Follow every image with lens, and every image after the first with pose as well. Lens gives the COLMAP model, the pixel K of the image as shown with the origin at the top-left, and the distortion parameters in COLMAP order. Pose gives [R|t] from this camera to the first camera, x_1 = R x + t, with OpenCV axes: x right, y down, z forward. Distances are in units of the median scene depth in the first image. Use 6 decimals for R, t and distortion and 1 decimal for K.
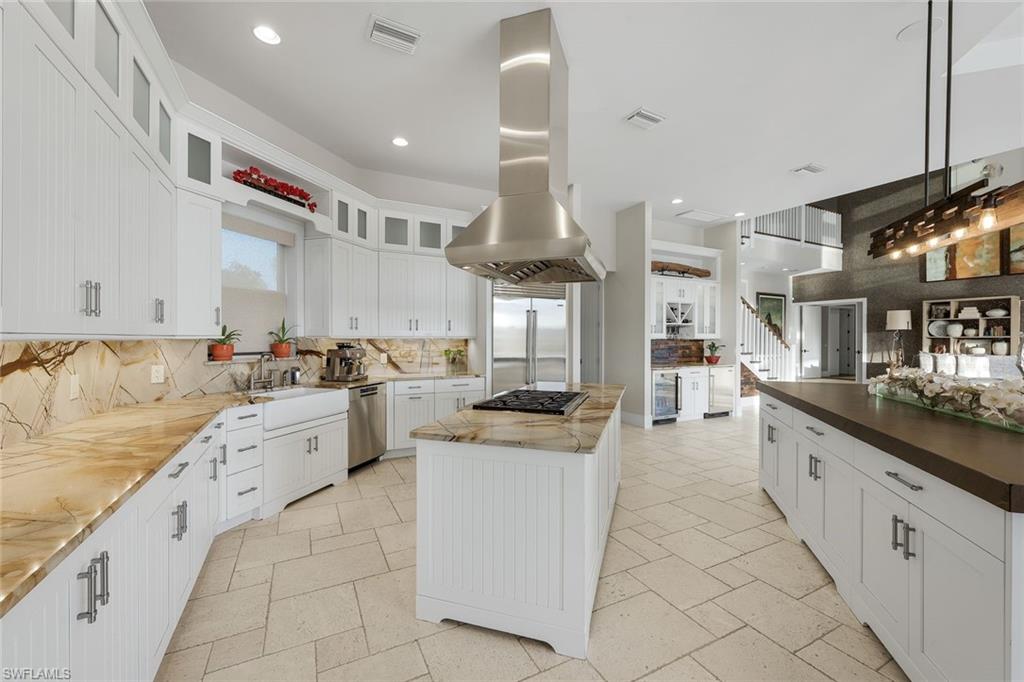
lens RADIAL K [[418.9, 0, 513.0], [0, 418.9, 342.2], [0, 0, 1]] dist [0.001974, -0.000116]
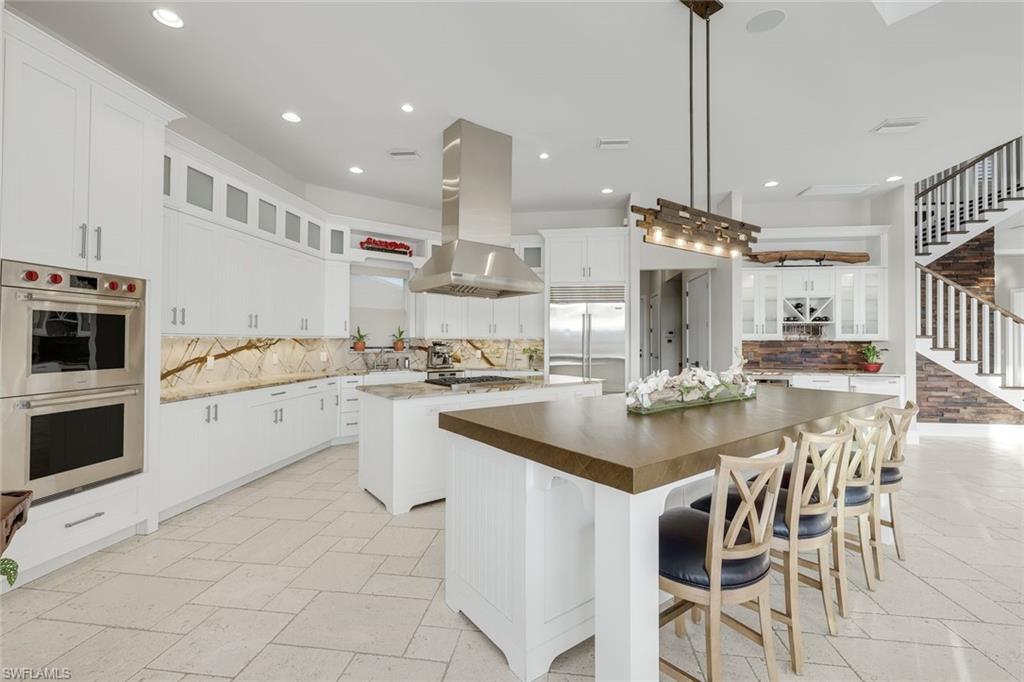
lens RADIAL K [[418.9, 0, 482.1], [0, 418.9, 336.5], [0, 0, 1]] dist [0.001974, -0.000116]
pose [[0.816197, -0.003727, -0.577762, 0.465227], [-0.008359, 0.999798, -0.018258, 0.007022], [0.577714, 0.019732, 0.816001, -0.077911]]
